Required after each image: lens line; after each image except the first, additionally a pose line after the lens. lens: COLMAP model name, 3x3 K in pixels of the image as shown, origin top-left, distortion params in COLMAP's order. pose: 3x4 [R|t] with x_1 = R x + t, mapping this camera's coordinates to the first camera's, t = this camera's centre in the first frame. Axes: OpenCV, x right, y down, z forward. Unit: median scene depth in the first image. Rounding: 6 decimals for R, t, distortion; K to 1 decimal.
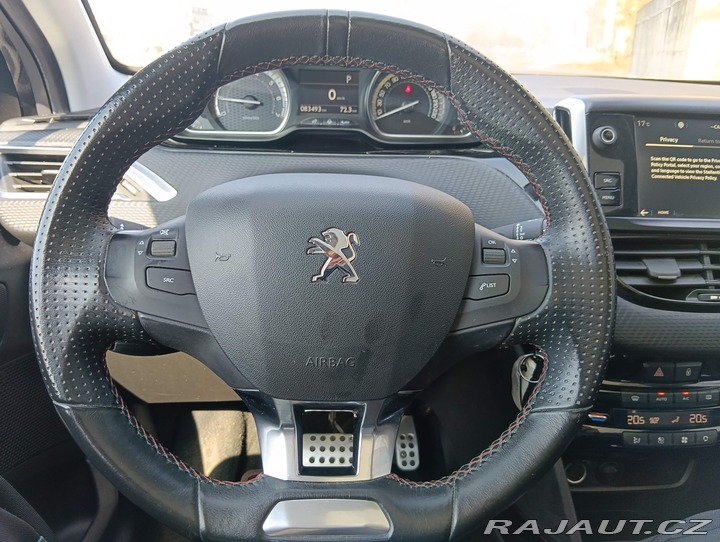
lens RADIAL K [[547.6, 0, 358.0], [0, 547.6, 268.6], [0, 0, 1]] dist [-0.040492, -0.028989]
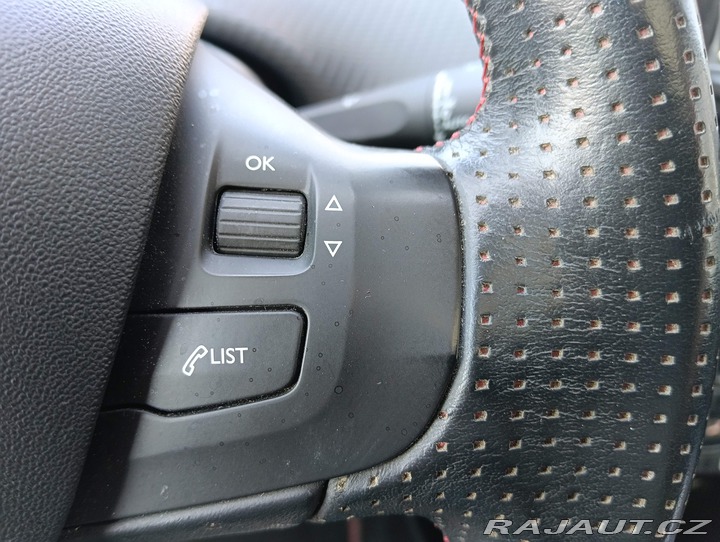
lens RADIAL K [[547.6, 0, 362.0], [0, 547.6, 273.8], [0, 0, 1]] dist [-0.040492, -0.028989]
pose [[0.997895, -0.024953, 0.059865, 0.287698], [0.006269, 0.955811, 0.293916, -0.076861], [-0.064554, -0.292922, 0.953955, 0.766732]]
